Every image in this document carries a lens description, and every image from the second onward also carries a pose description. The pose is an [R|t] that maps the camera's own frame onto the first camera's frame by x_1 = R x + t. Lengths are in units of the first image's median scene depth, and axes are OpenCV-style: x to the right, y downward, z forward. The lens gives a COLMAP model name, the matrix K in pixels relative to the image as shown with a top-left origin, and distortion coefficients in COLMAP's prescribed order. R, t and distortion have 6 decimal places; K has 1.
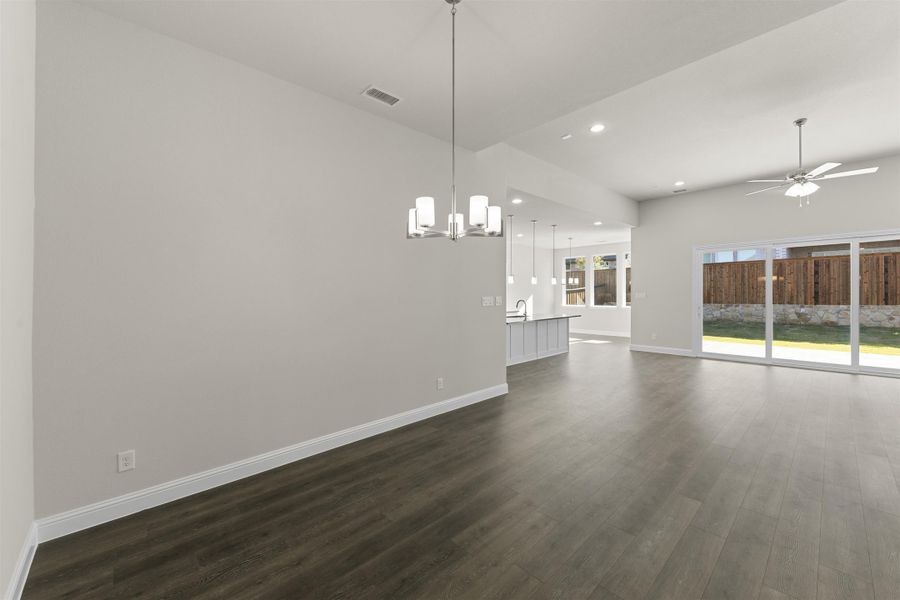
lens RADIAL K [[349.3, 0, 446.3], [0, 349.3, 297.1], [0, 0, 1]] dist [0.000414, -0.000111]
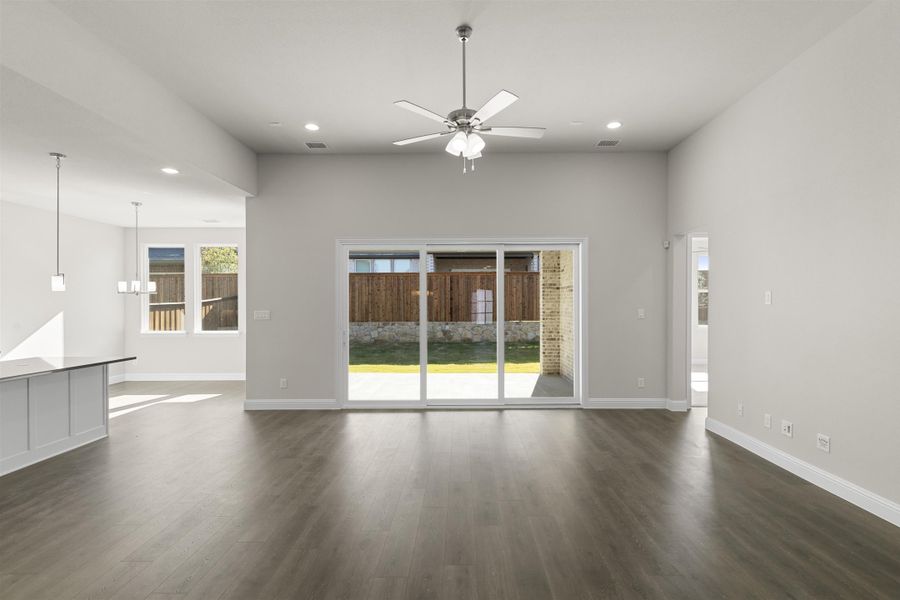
lens RADIAL K [[374.2, 0, 447.8], [0, 374.2, 305.3], [0, 0, 1]] dist [0.000720, -0.000011]
pose [[0.677814, 0.005462, 0.735213, 0.275780], [0.005402, 0.999908, -0.012408, -0.010121], [-0.735213, 0.012383, 0.677723, 0.311203]]
